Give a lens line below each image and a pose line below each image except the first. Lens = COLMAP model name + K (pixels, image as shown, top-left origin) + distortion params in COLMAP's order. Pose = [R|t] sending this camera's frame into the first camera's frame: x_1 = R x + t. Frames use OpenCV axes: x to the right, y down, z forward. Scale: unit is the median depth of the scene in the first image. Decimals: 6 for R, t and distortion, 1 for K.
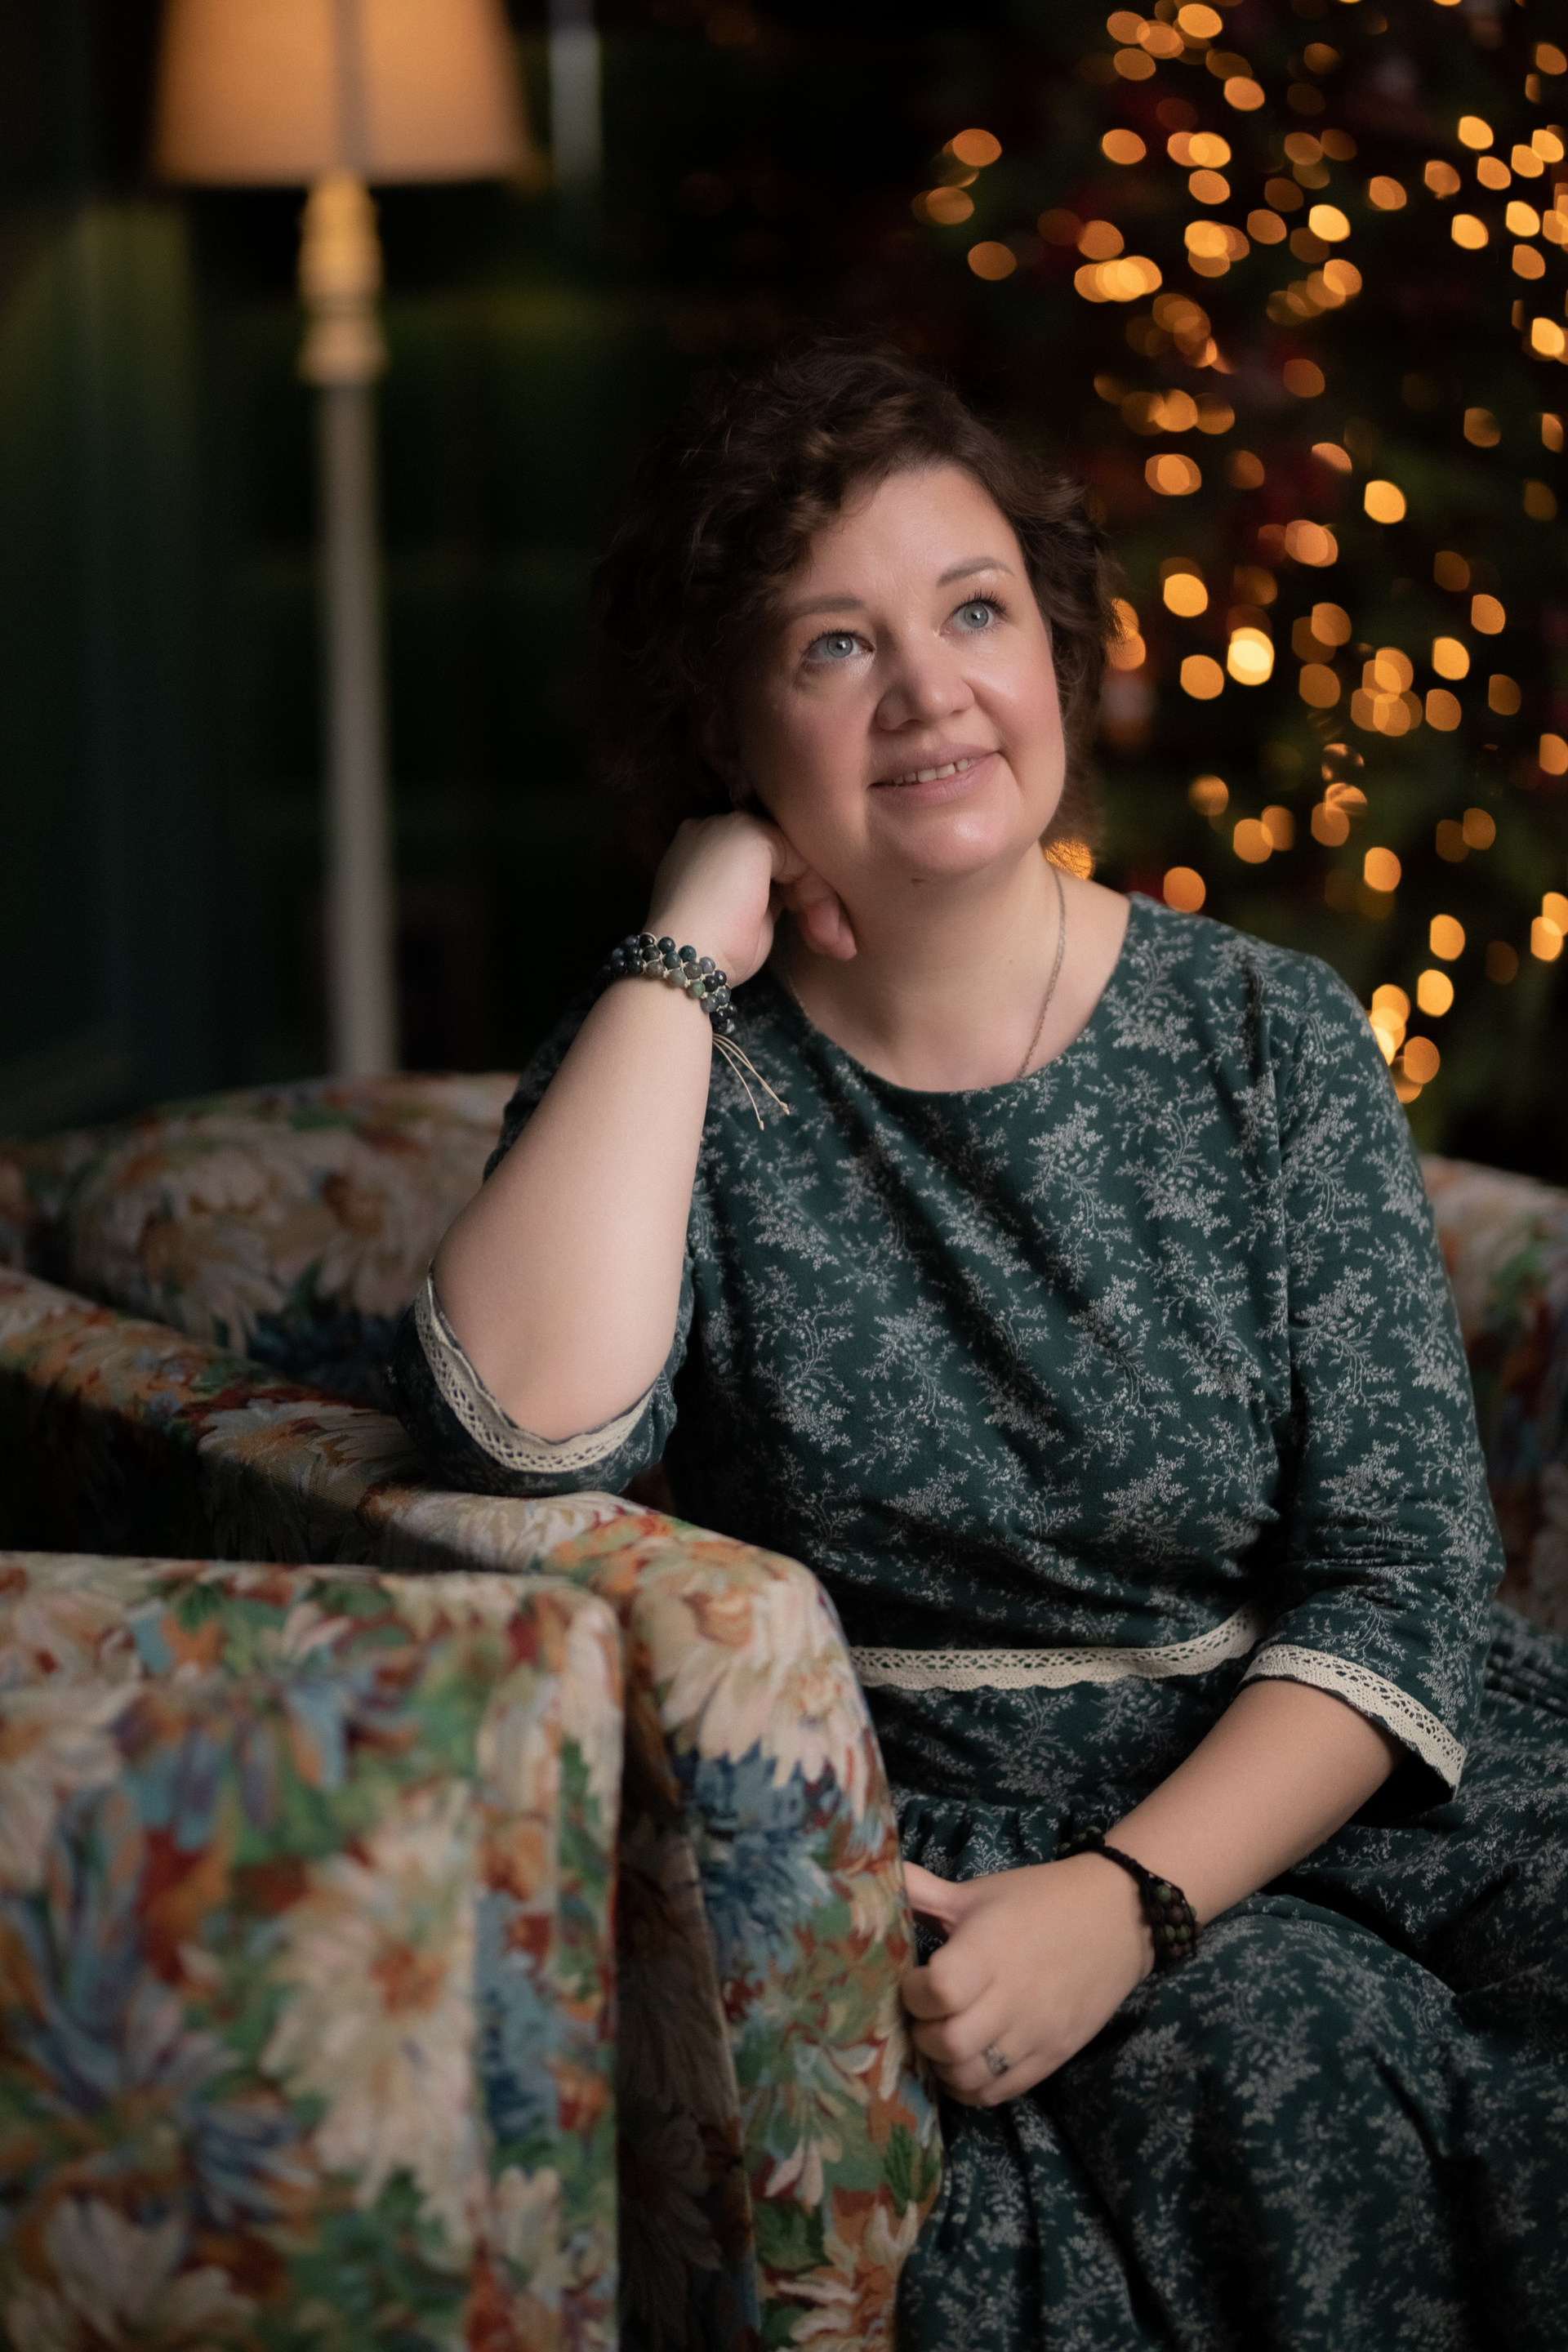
lens RADIAL K [[5661.2, 0, 774.6], [0, 5661.2, 1178.6], [0, 0, 1]] dist [-0.056331, -0.240247]
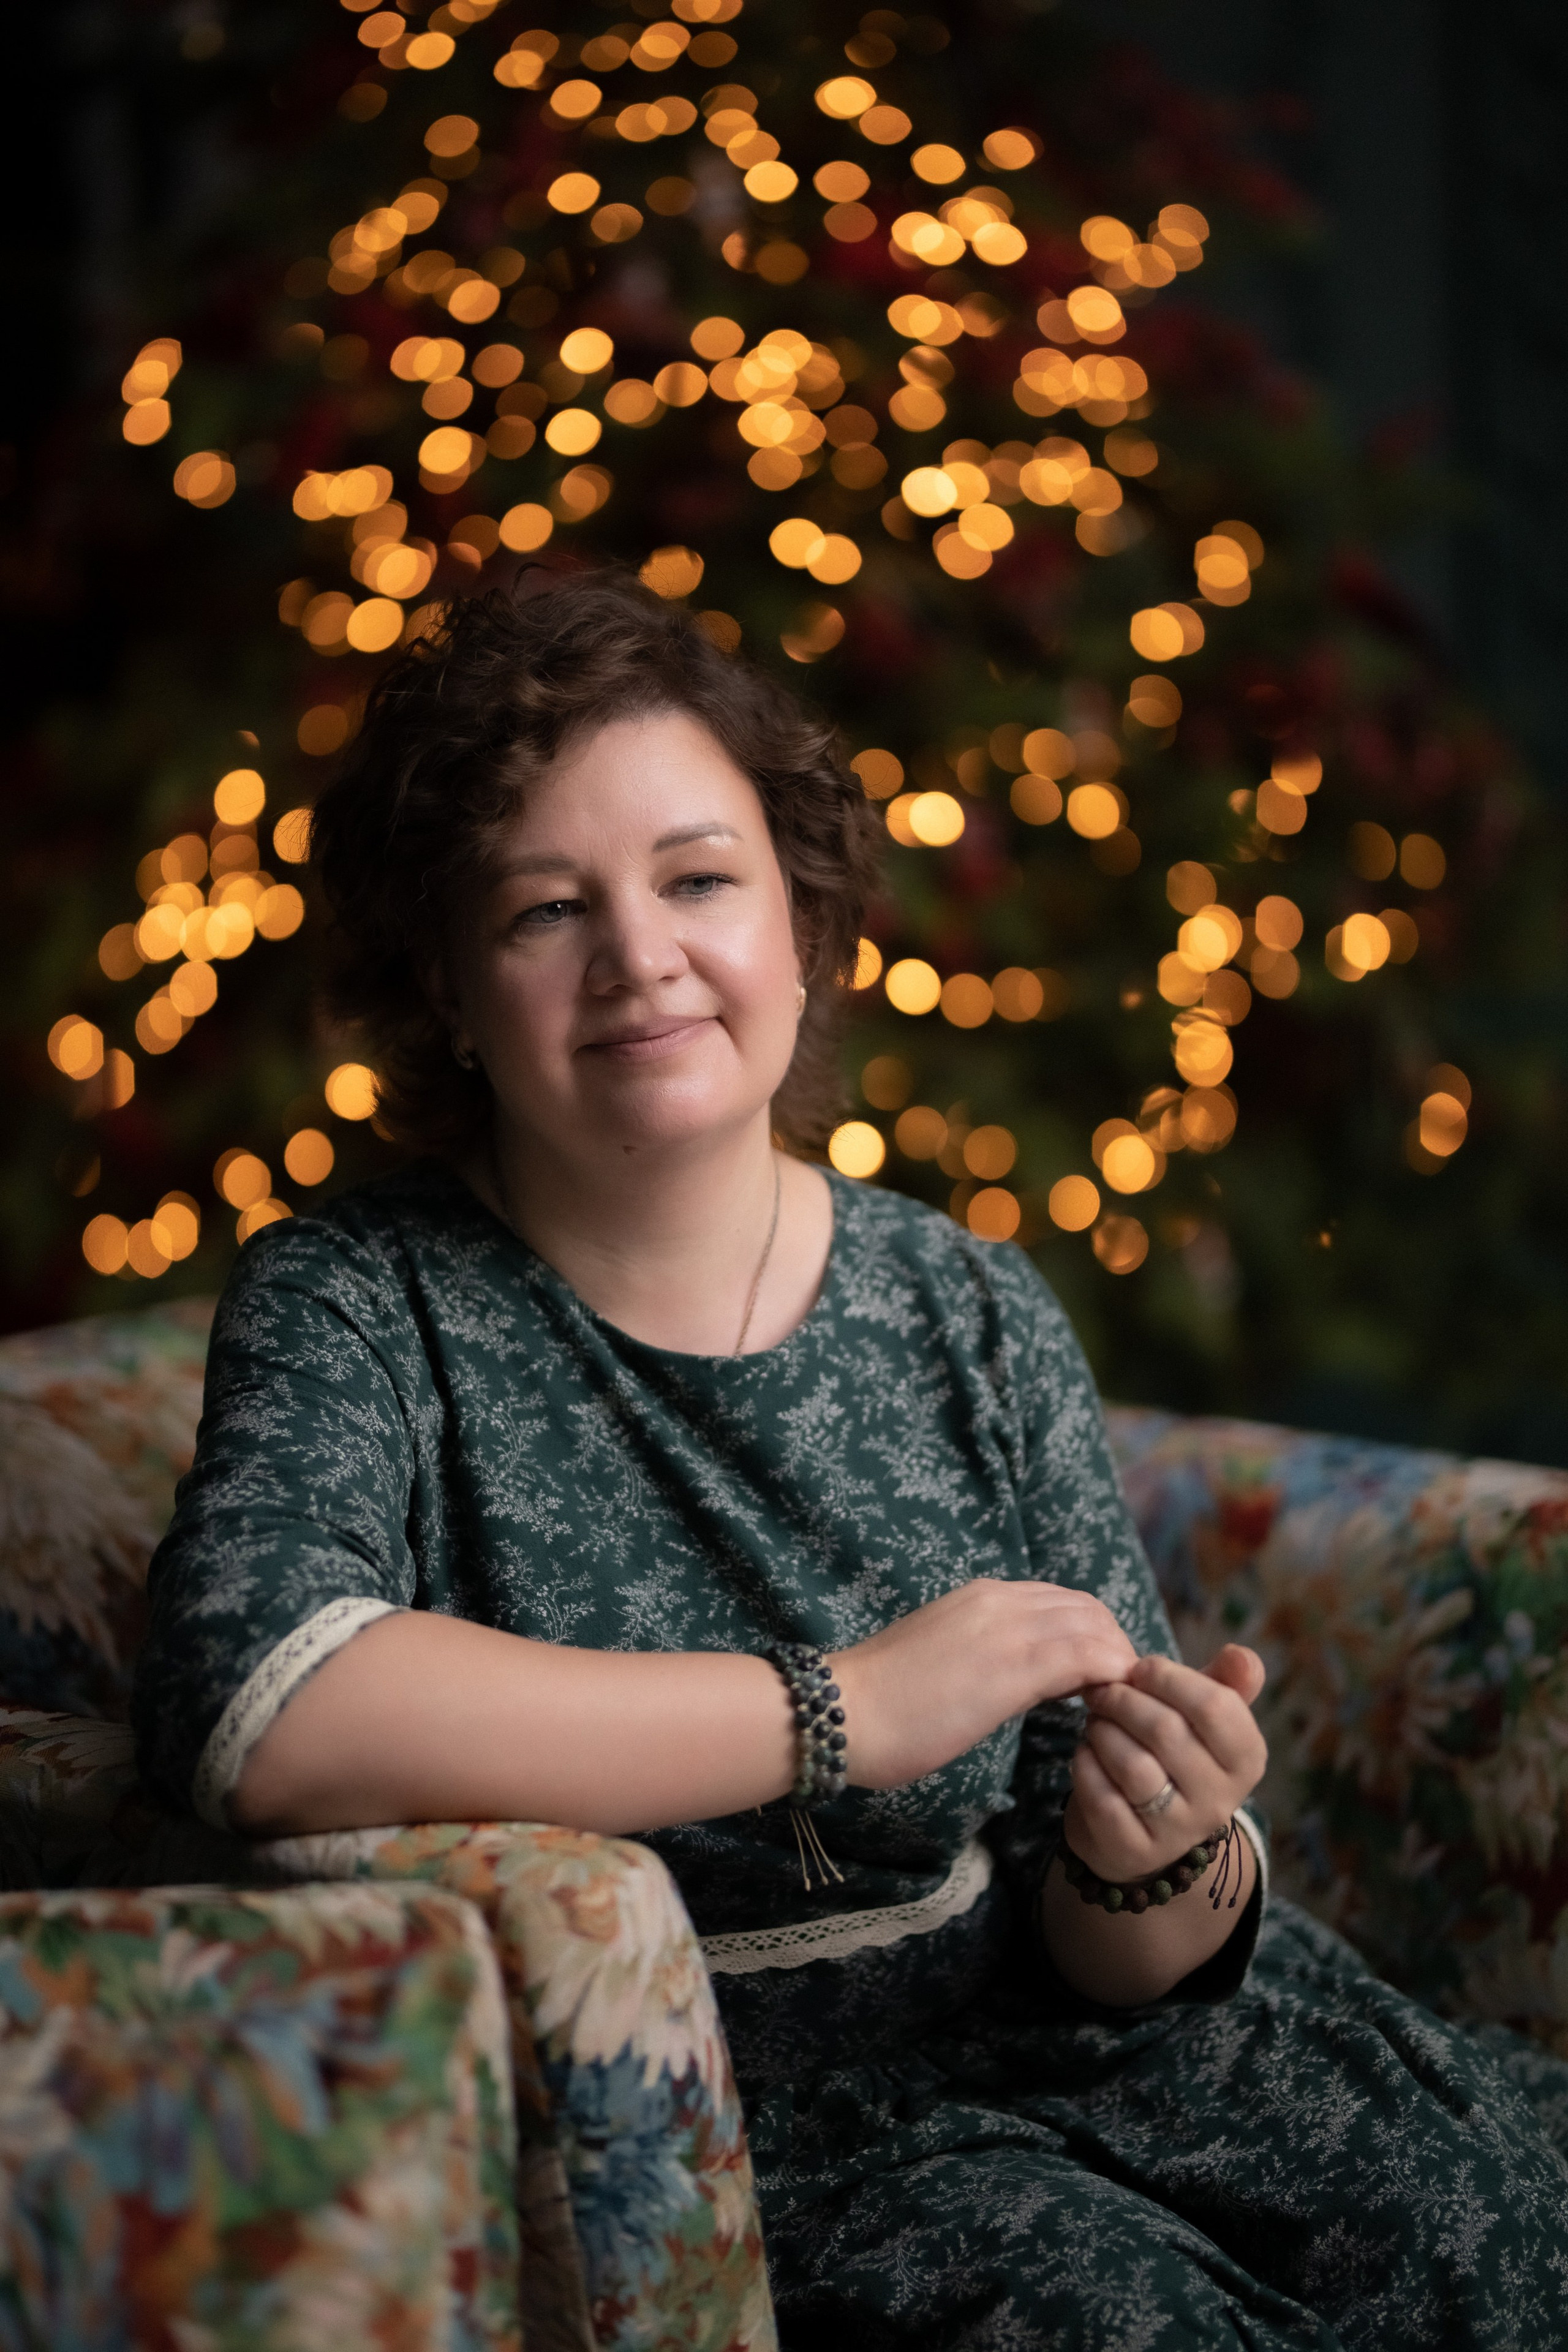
lens RADIAL K [[5676.4, 0, 782.0], [0, 5676.4, 1166.9], [0, 0, 1]] dist [0.001917, -0.744543]
pose [[0.970081, -0.044911, 0.238591, -0.194723], [0.054332, 0.997976, -0.033052, -0.012514], [-0.236624, 0.045026, 0.970557, 0.073958]]
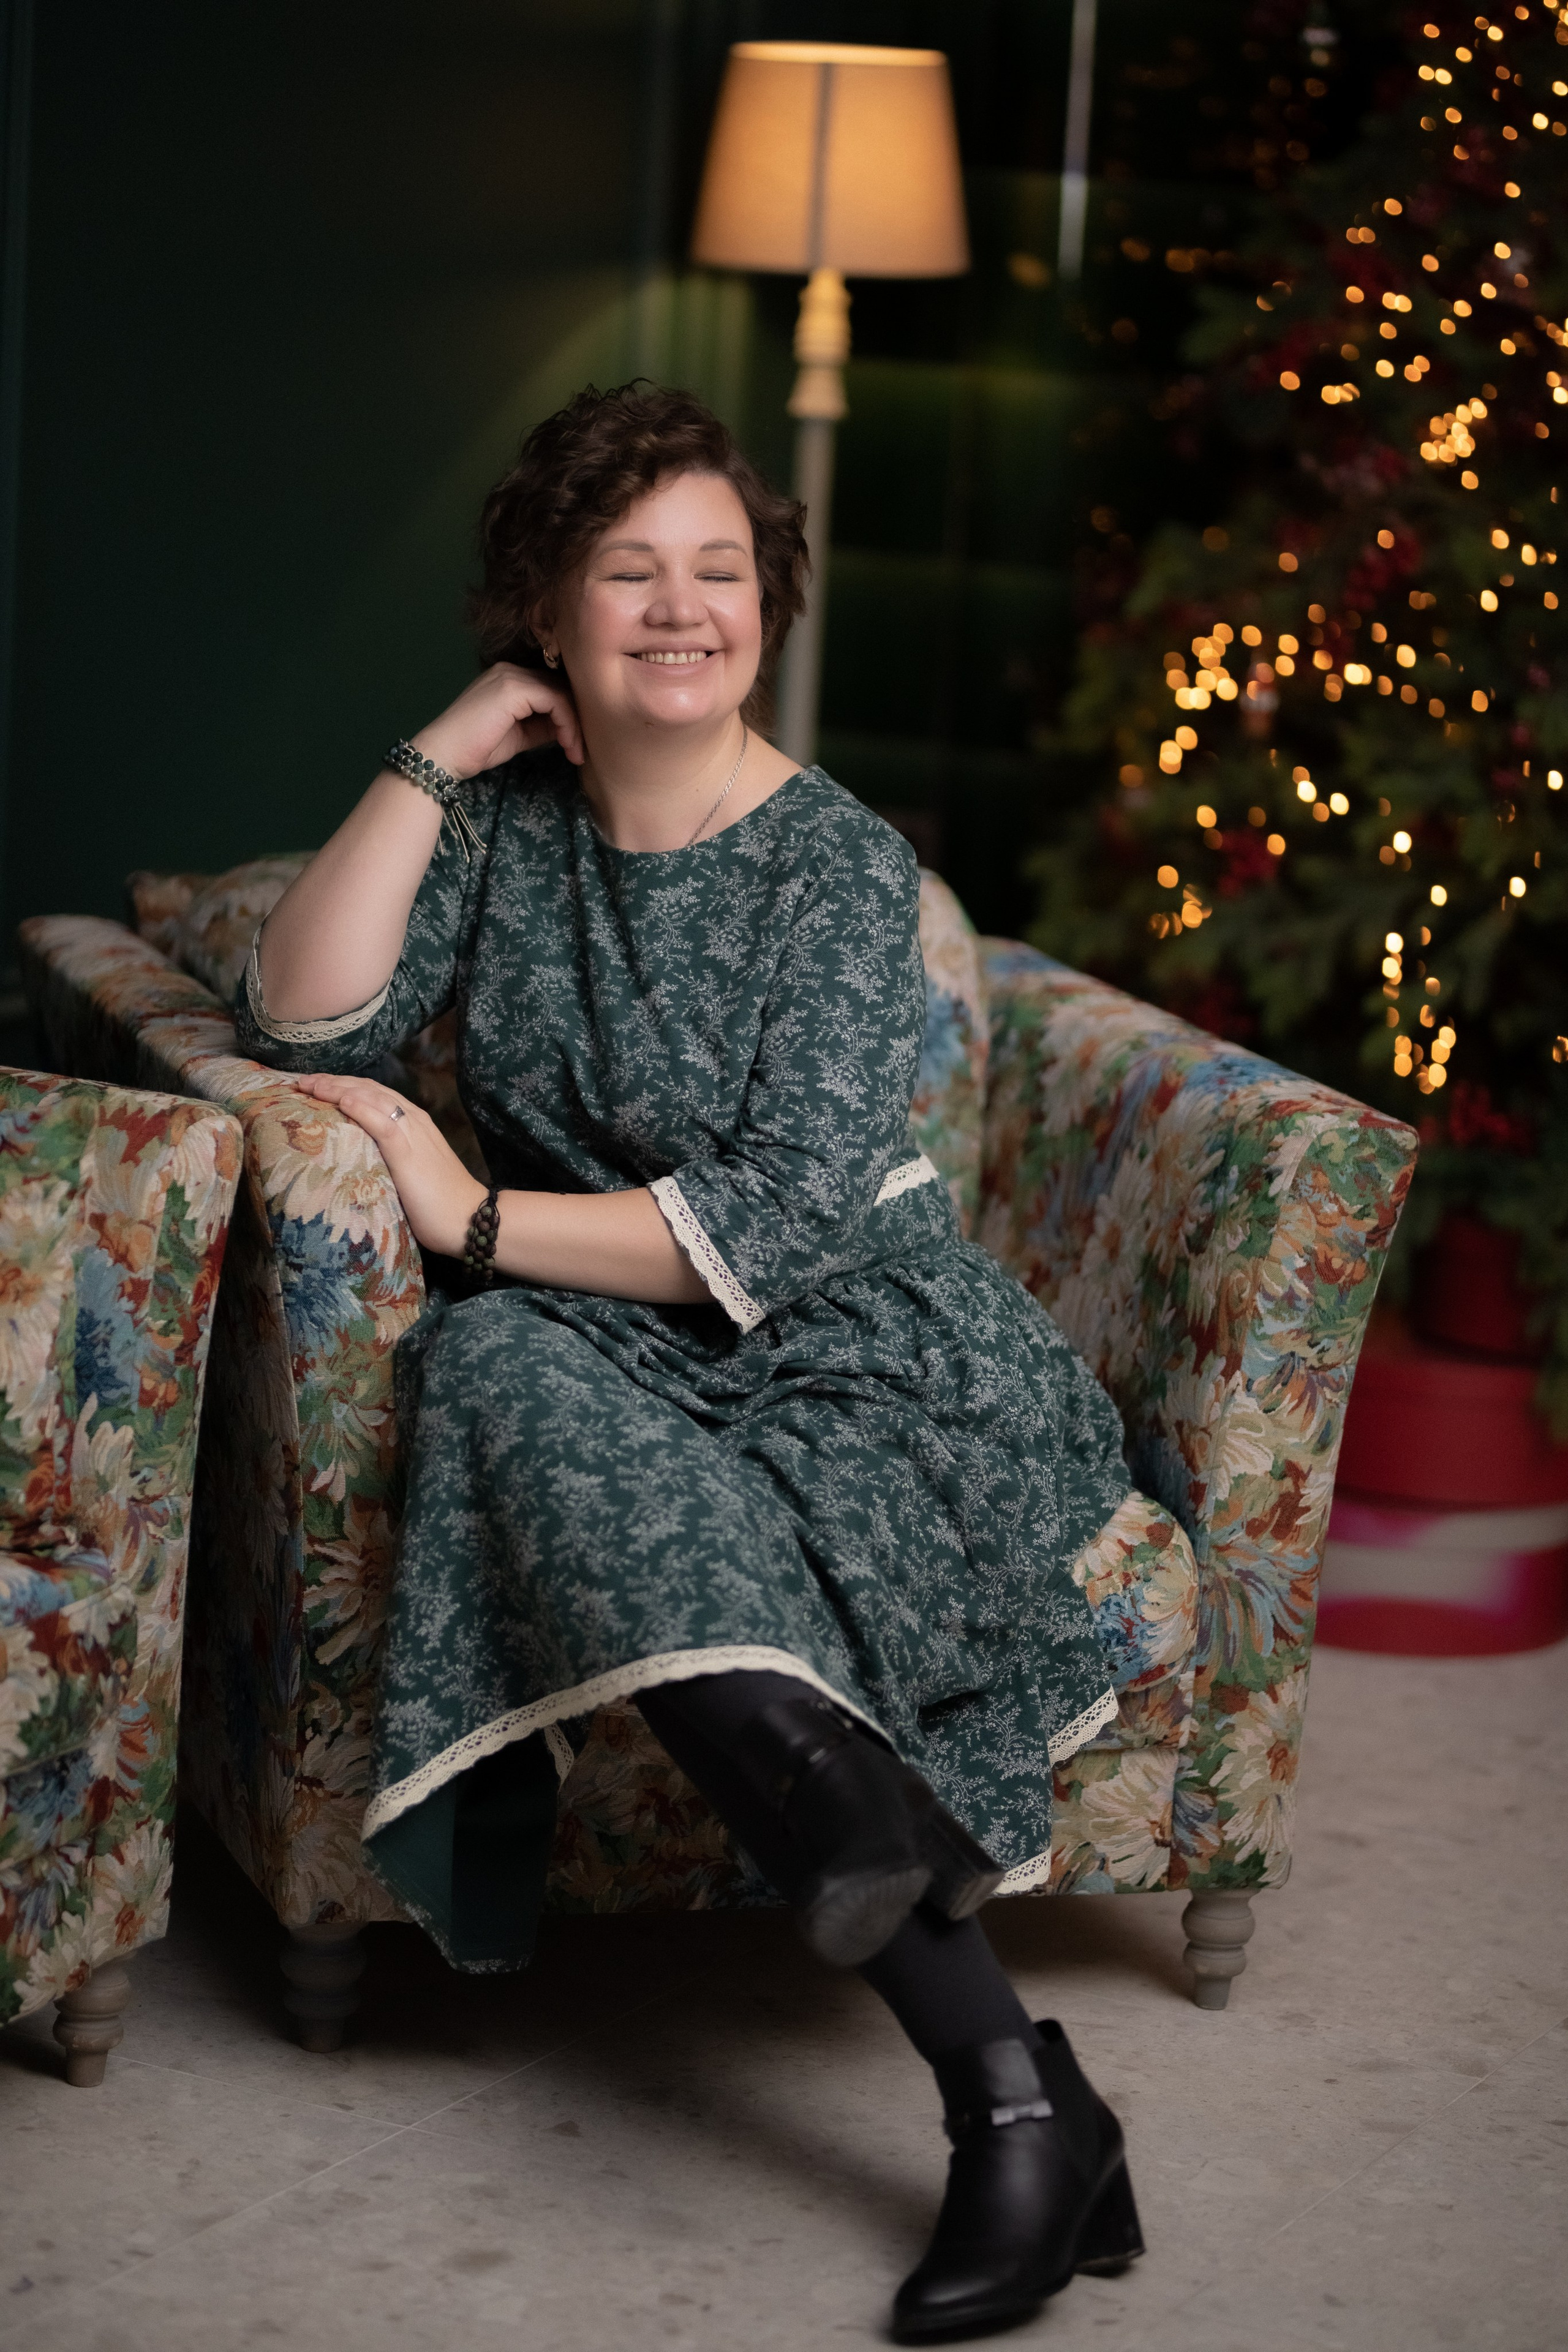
lens RADIAL K [[5607.8, 0, 781.0], [0, 5607.8, 1188.4], [0, 0, 1]] dist [-0.004244, -0.486401]
pose [[0.958884, 0.125053, -0.254760, 0.552122], [-0.126540, 0.991905, 0.010612, 0.056281], [0.254024, 0.022062, 0.966946, -0.584110]]
